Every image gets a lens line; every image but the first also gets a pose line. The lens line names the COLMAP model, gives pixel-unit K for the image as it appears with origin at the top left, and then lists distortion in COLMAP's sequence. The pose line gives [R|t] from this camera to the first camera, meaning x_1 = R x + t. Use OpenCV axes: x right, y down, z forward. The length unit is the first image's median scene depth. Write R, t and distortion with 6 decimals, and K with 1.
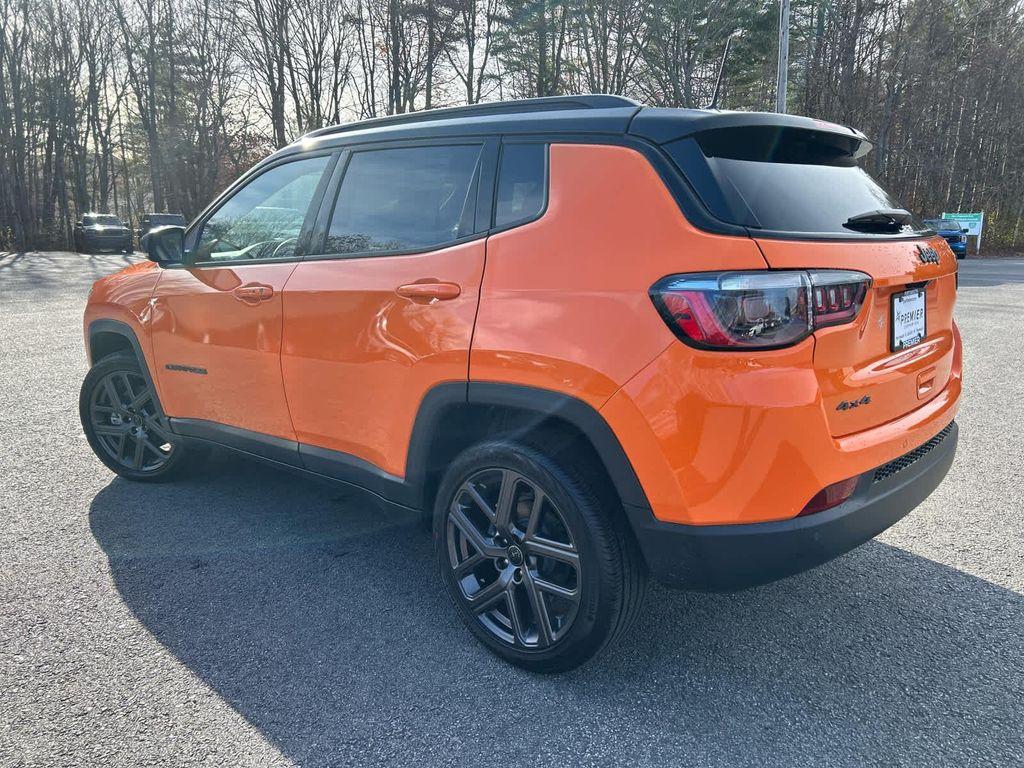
lens RADIAL K [[778.2, 0, 516.5], [0, 778.2, 381.8], [0, 0, 1]] dist [0.058265, -0.067168]
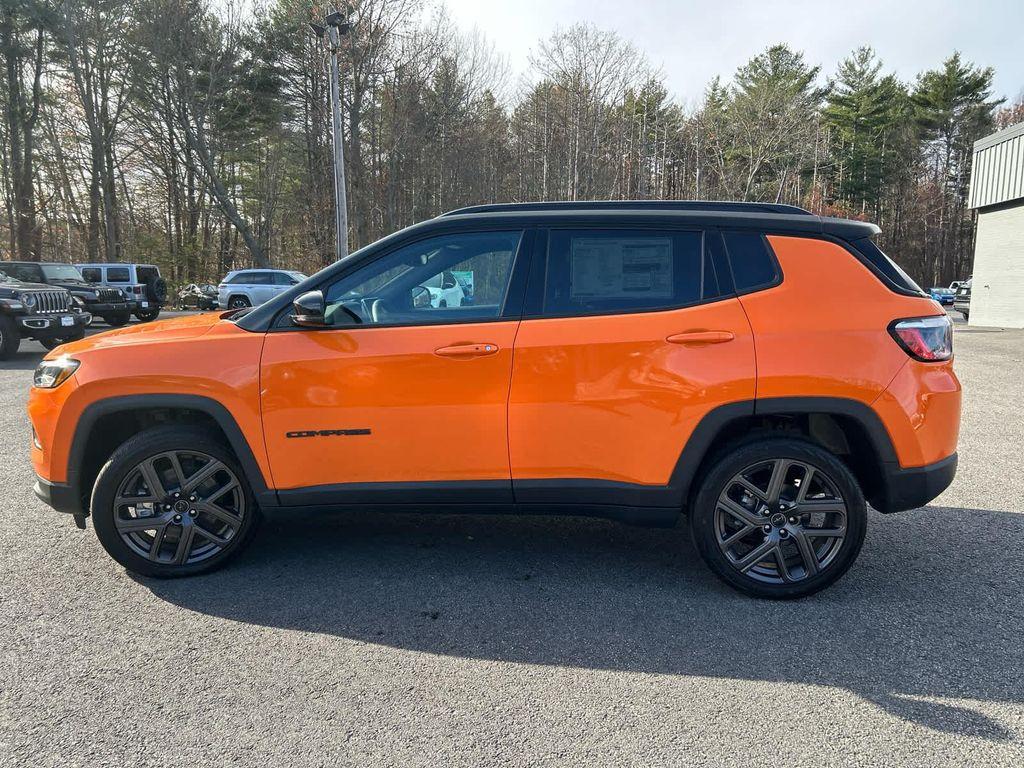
lens RADIAL K [[776.9, 0, 522.5], [0, 776.9, 379.4], [0, 0, 1]] dist [0.058941, -0.062592]
pose [[0.804011, -0.071891, 0.590253, -1.006703], [0.111426, 0.993295, -0.030797, -0.033032], [-0.584081, 0.090530, 0.806631, 0.087078]]
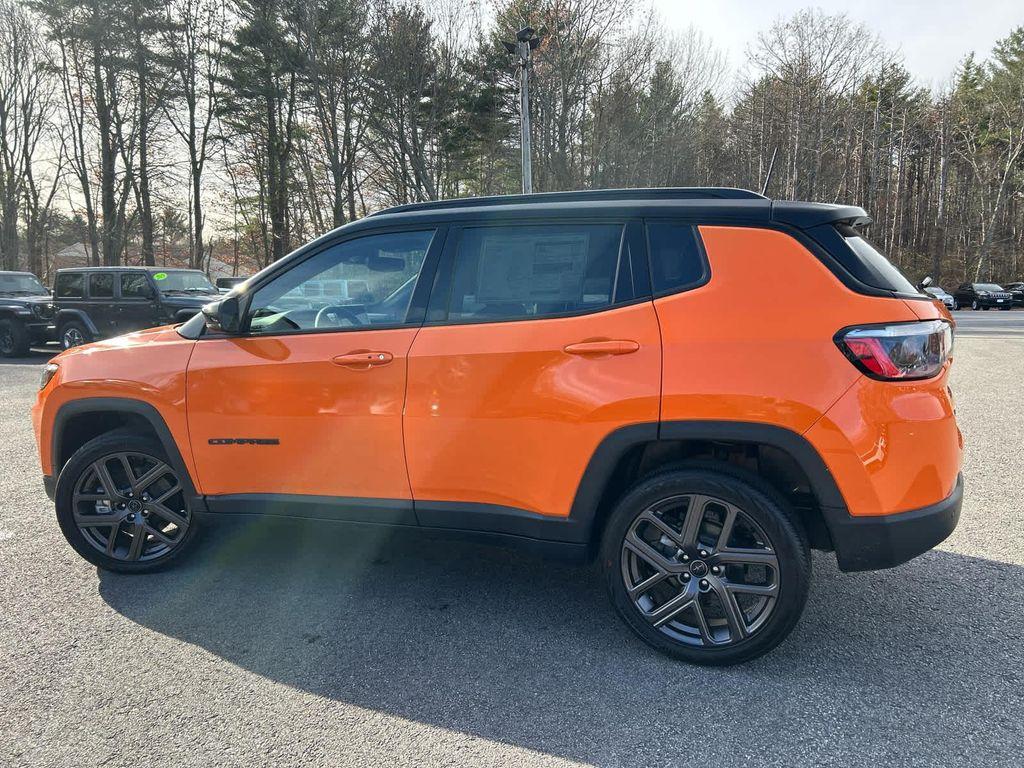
lens RADIAL K [[778.2, 0, 516.5], [0, 778.2, 381.8], [0, 0, 1]] dist [0.058265, -0.067168]
pose [[0.939434, -0.050174, 0.339038, -0.542256], [0.076683, 0.994919, -0.065242, -0.000877], [-0.334042, 0.087289, 0.938508, -0.031221]]
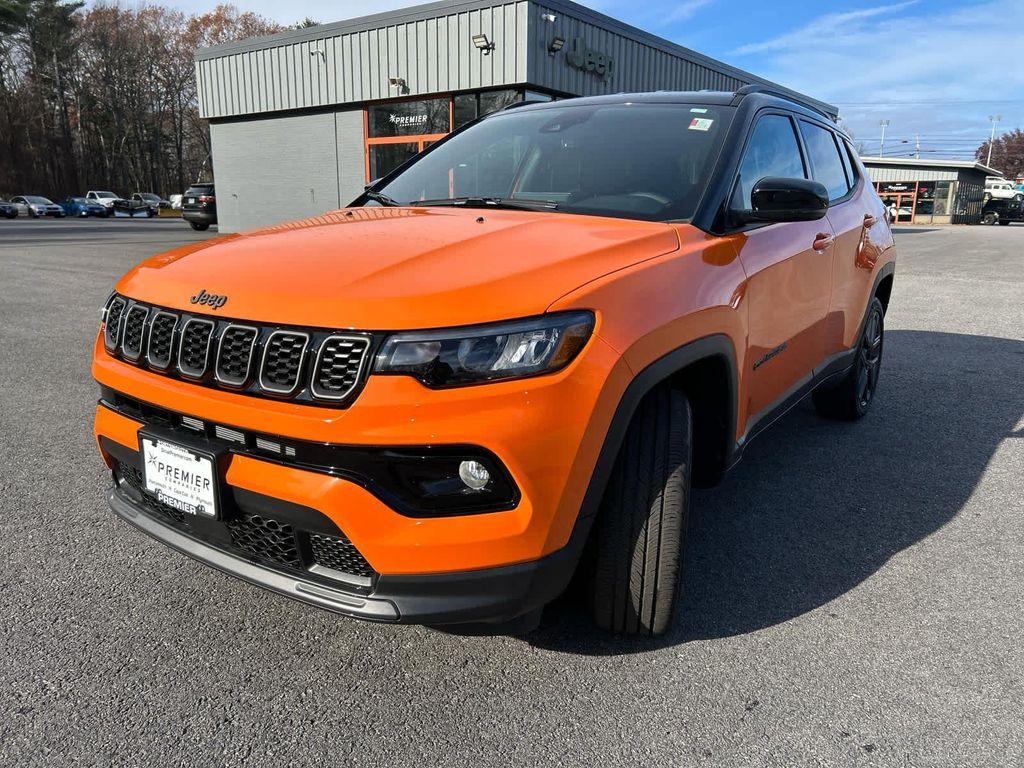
lens RADIAL K [[779.6, 0, 522.1], [0, 779.6, 364.6], [0, 0, 1]] dist [0.063975, -0.070195]
pose [[-0.125664, -0.210200, 0.969549, -1.482653], [0.186837, 0.954793, 0.231217, -0.303368], [-0.974320, 0.210204, -0.080710, 1.659464]]
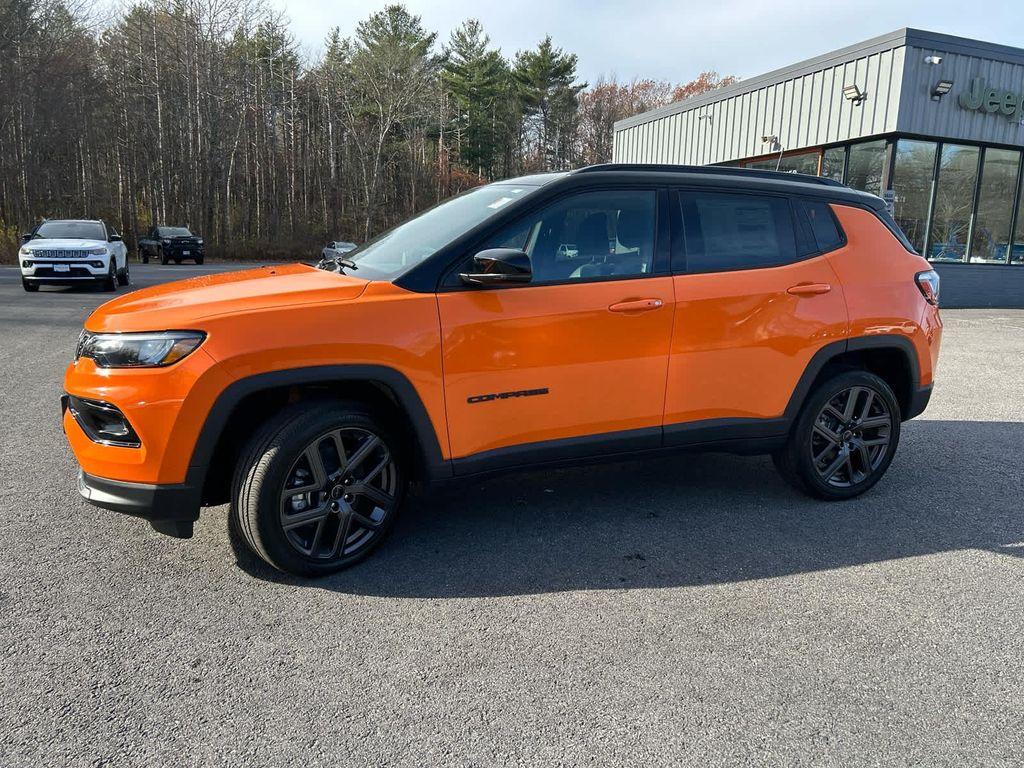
lens RADIAL K [[776.9, 0, 522.5], [0, 776.9, 379.4], [0, 0, 1]] dist [0.058941, -0.062592]
pose [[0.437225, -0.148426, 0.887020, -1.575309], [0.157026, 0.983736, 0.087209, -0.145201], [-0.885538, 0.101155, 0.453420, 0.704303]]
